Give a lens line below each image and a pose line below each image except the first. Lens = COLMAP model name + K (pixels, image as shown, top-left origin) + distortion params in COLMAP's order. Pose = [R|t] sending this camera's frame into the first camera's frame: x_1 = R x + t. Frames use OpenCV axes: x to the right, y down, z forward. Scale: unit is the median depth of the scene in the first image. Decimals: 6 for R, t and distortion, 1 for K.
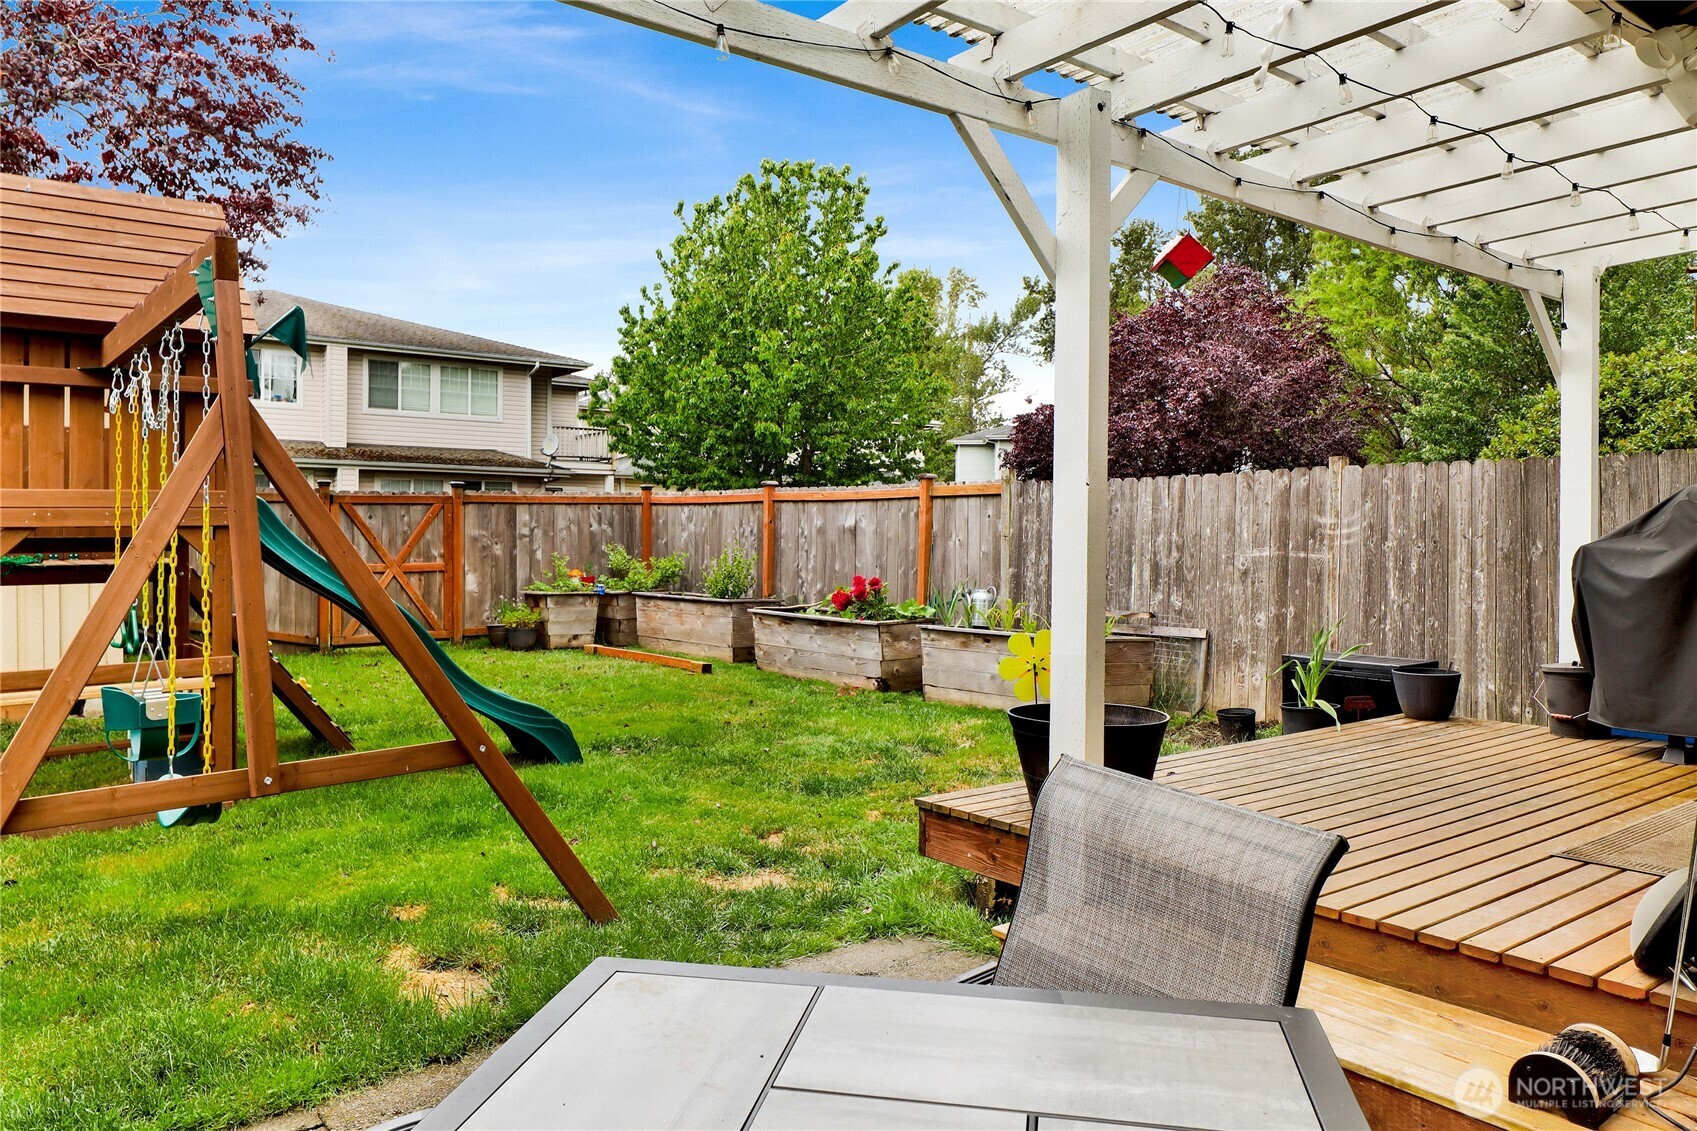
lens RADIAL K [[1189.3, 0, 828.9], [0, 1189.3, 515.4], [0, 0, 1]] dist [0.012272, 0.002847]
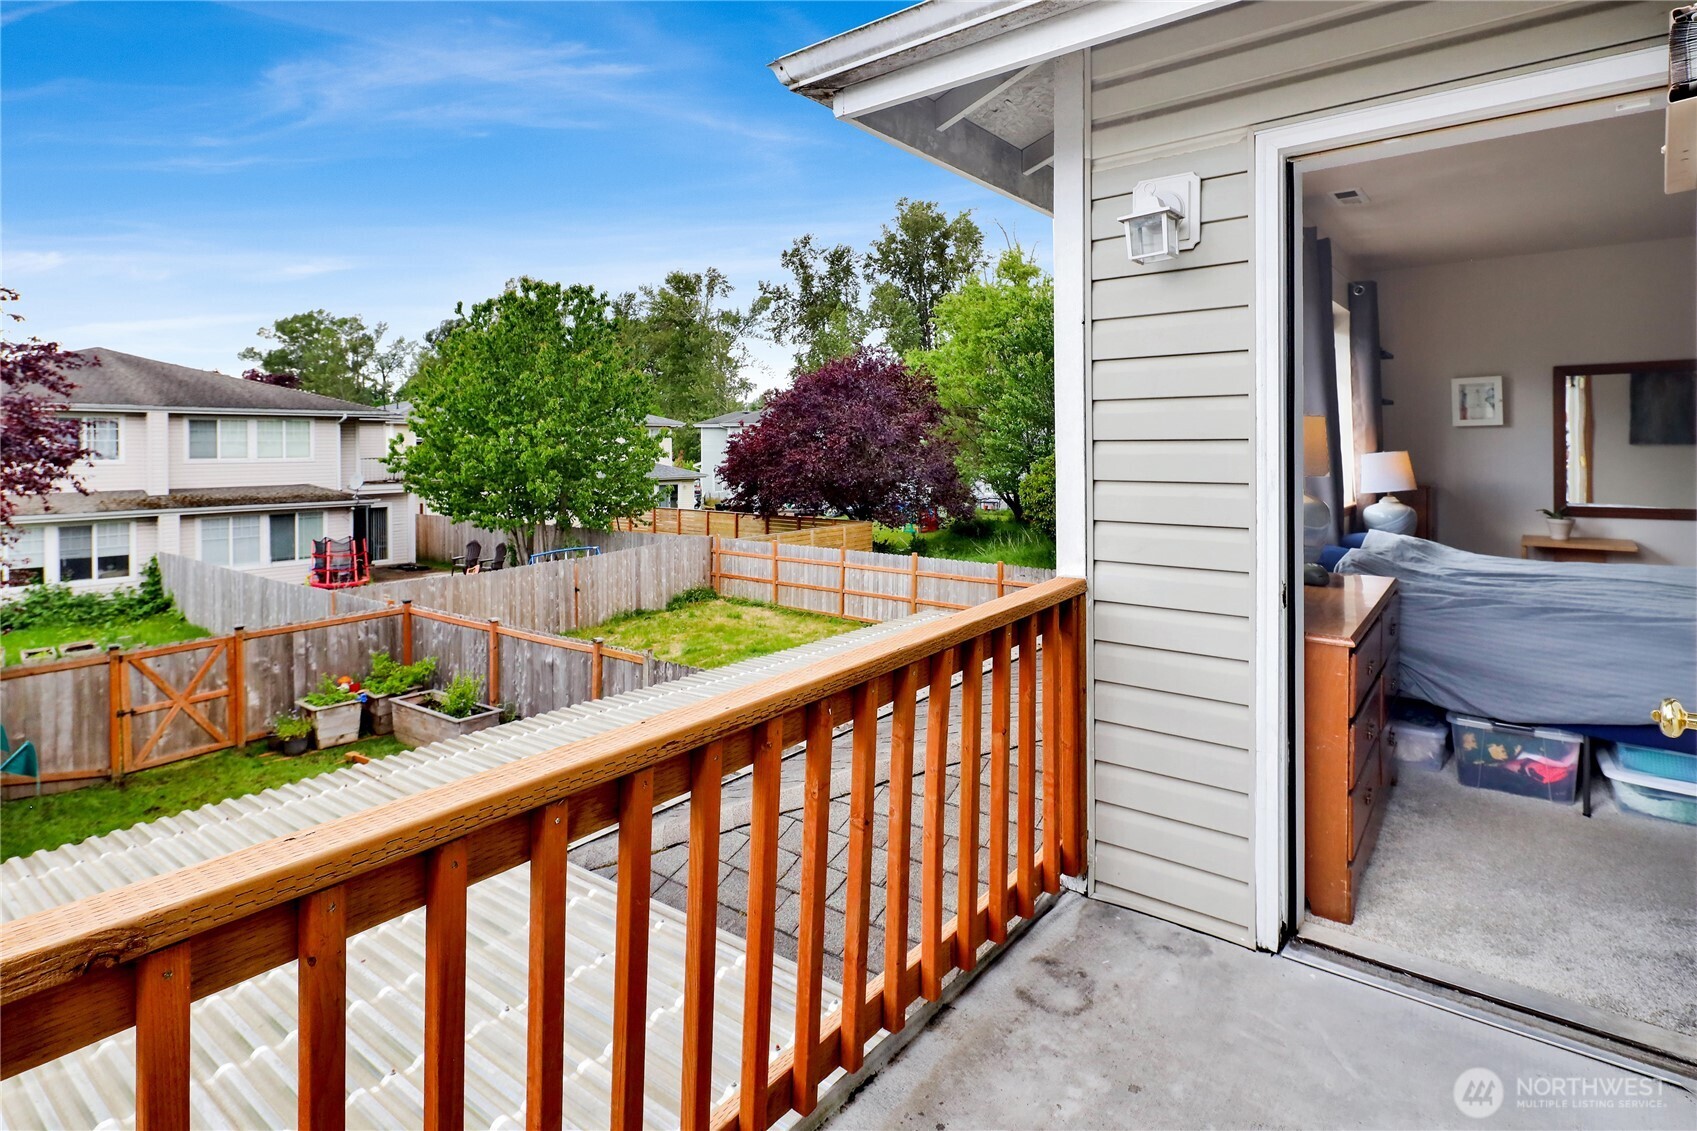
lens RADIAL K [[871.6, 0, 850.2], [0, 871.6, 446.8], [0, 0, 1]] dist [0.005585, -0.000814]
pose [[0.968063, -0.009860, 0.250512, 0.090840], [0.005160, 0.999798, 0.019413, -0.225336], [-0.250653, -0.017501, 0.967919, -0.079282]]
